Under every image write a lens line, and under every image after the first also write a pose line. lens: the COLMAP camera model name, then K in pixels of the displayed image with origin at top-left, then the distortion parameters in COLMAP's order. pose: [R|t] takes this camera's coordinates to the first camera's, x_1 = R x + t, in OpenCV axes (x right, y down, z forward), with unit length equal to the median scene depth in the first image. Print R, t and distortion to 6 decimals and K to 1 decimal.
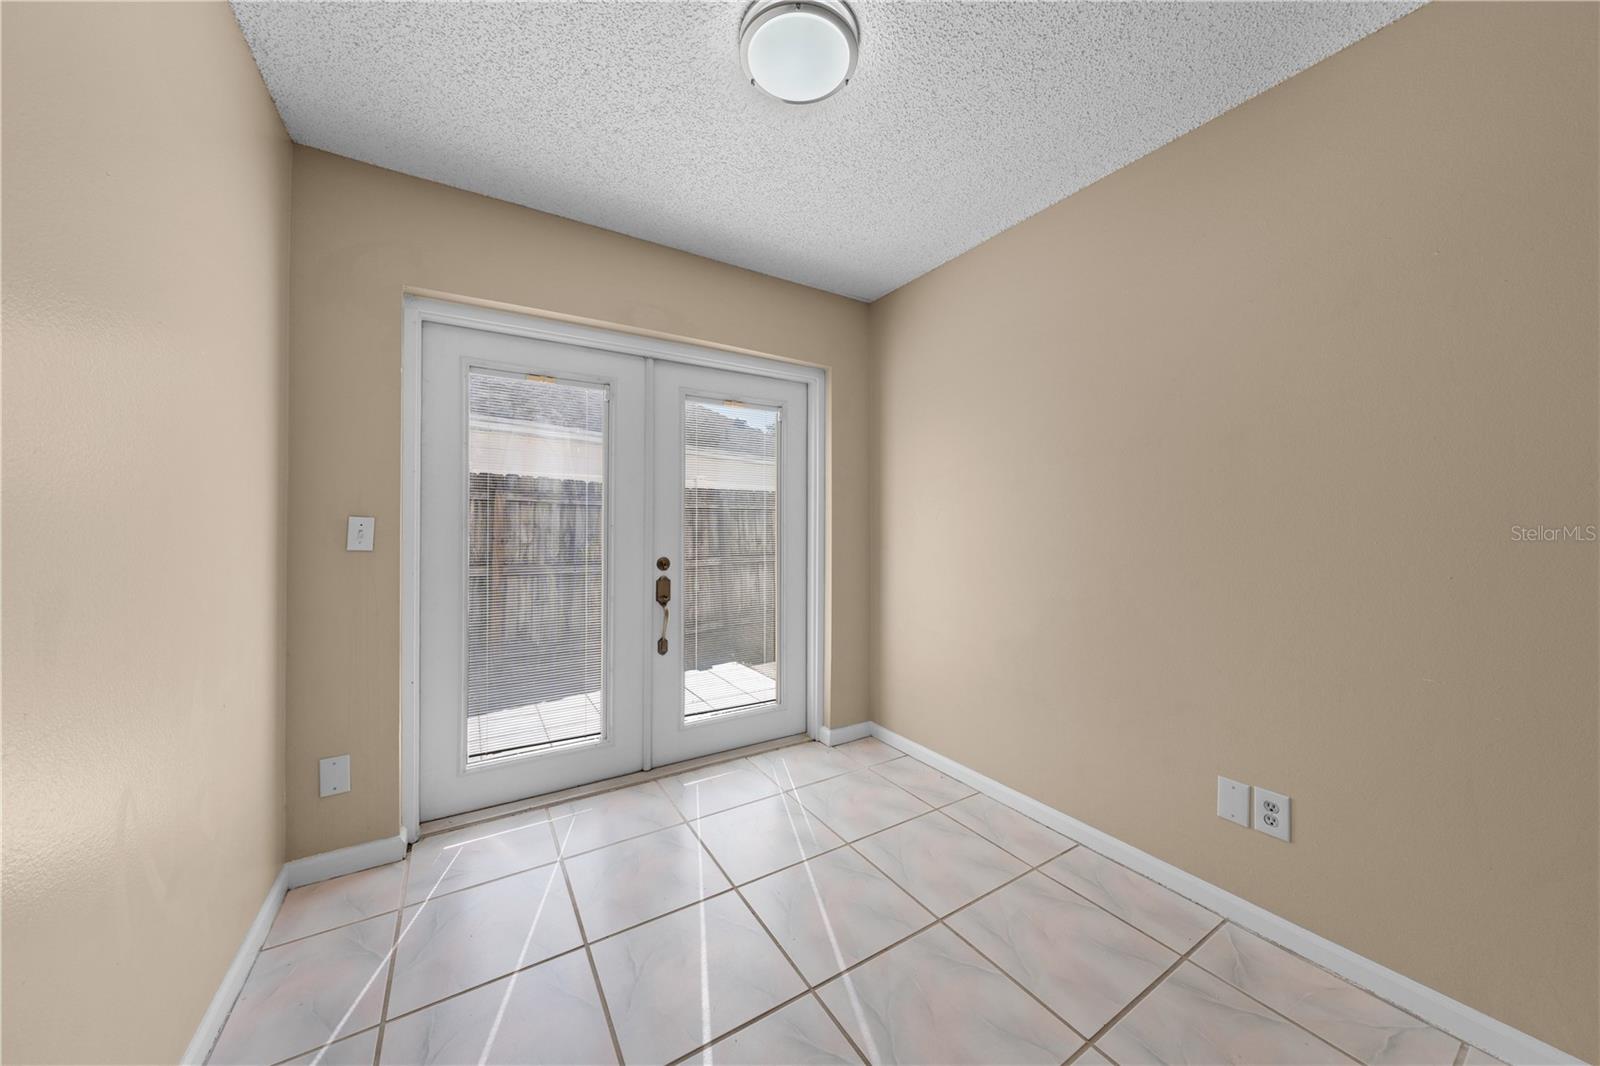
lens RADIAL K [[540.4, 0, 799.2], [0, 540.4, 522.9], [0, 0, 1]] dist [-0.006190, 0.001543]
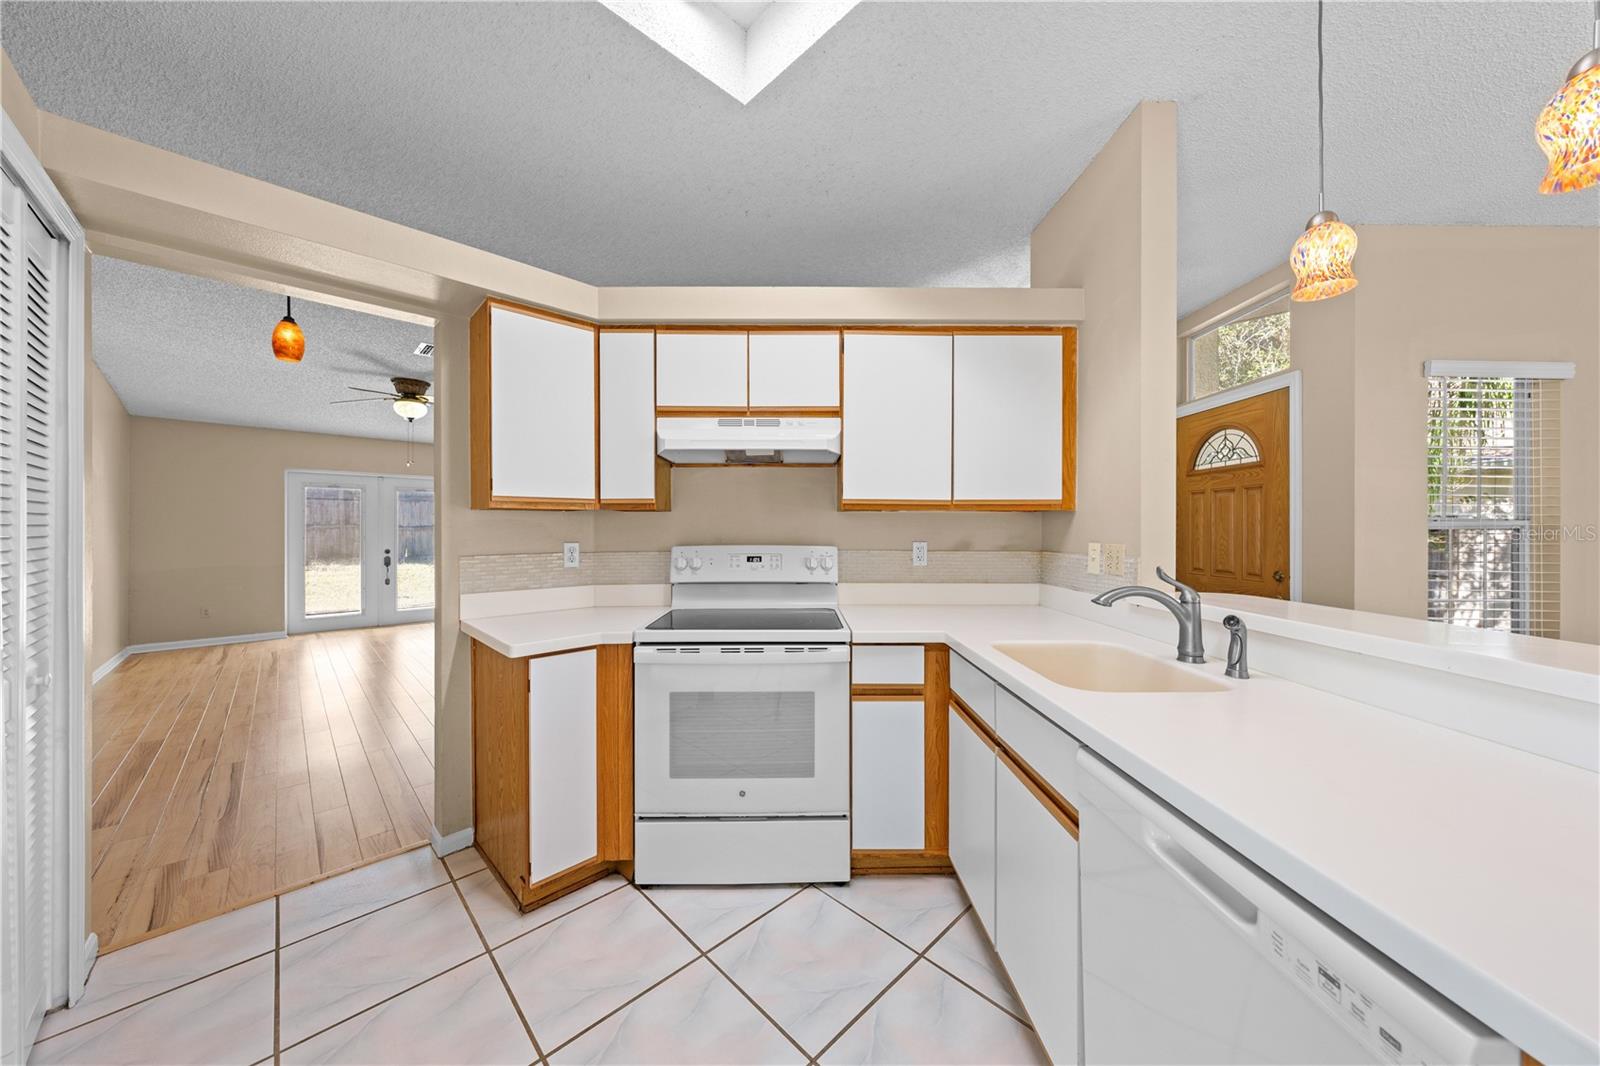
lens RADIAL K [[540.4, 0, 799.0], [0, 540.4, 529.0], [0, 0, 1]] dist [-0.006190, 0.001543]
pose [[0.977831, 0.003870, 0.209359, 1.225498], [-0.004610, 0.999985, 0.003046, -0.057426], [-0.209344, -0.003944, 0.977834, -2.129112]]
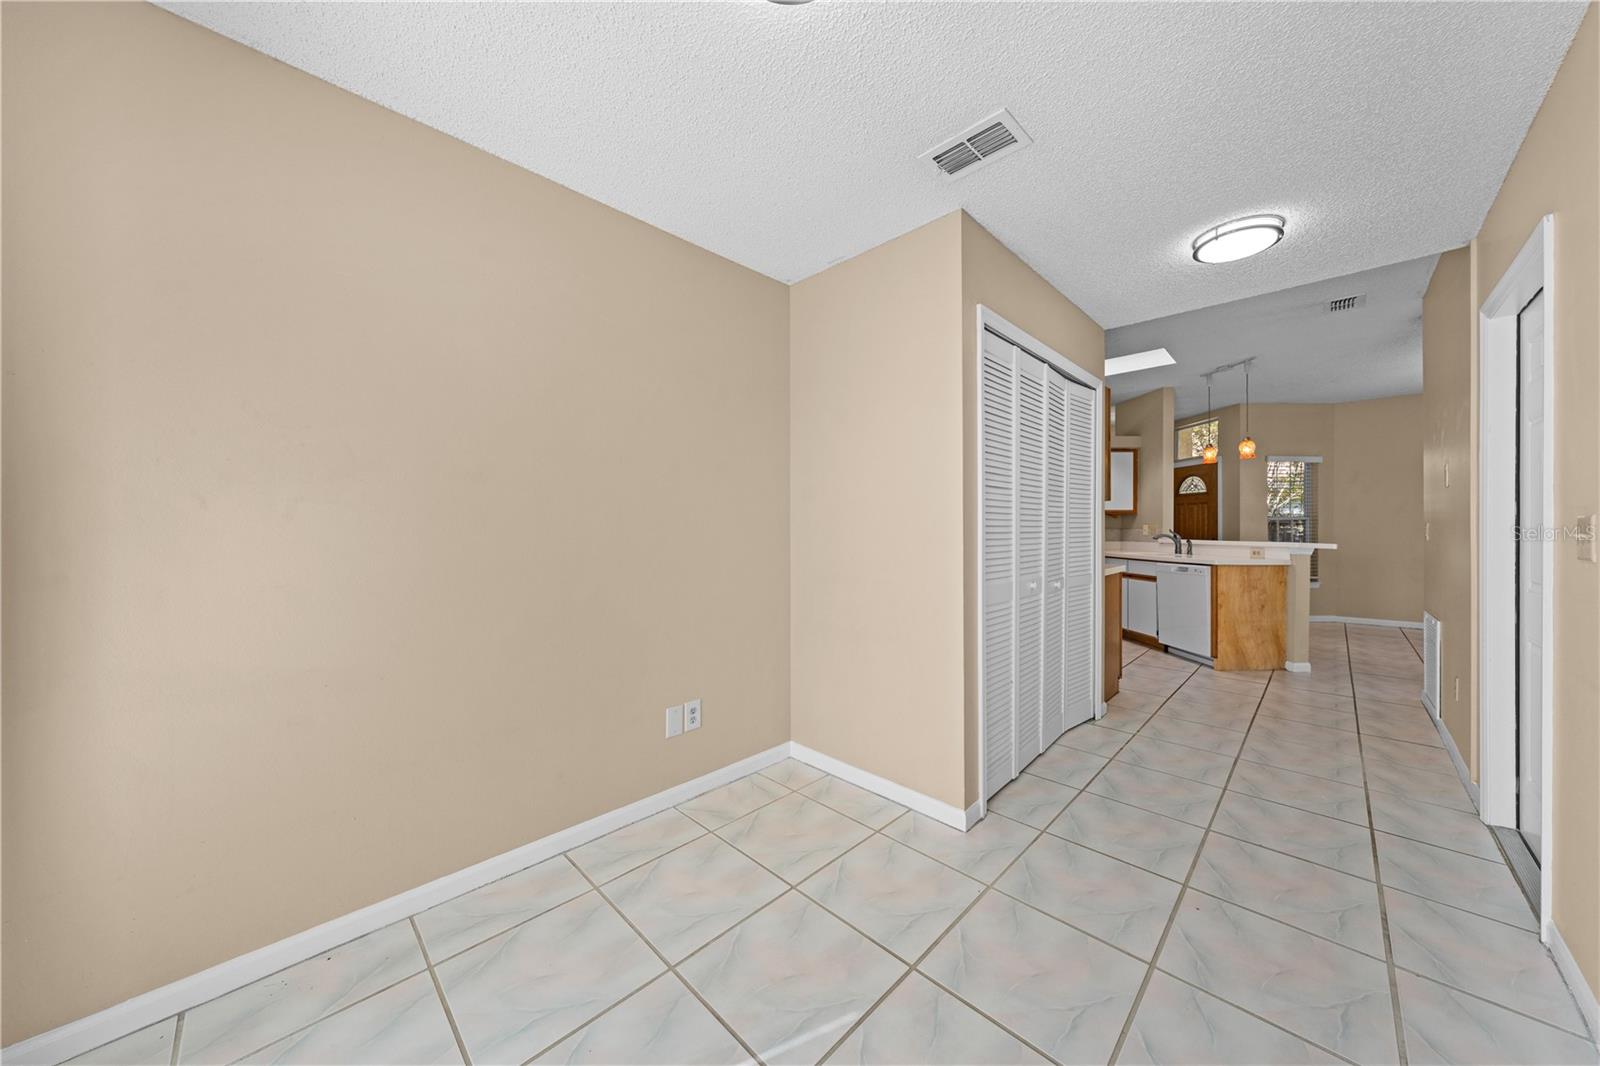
lens RADIAL K [[540.4, 0, 806.5], [0, 540.4, 531.0], [0, 0, 1]] dist [-0.006190, 0.001543]
pose [[0.971669, -0.001214, 0.236342, -0.193762], [-0.000469, 0.999975, 0.007063, -0.024432], [-0.236345, -0.006974, 0.971644, -3.394198]]
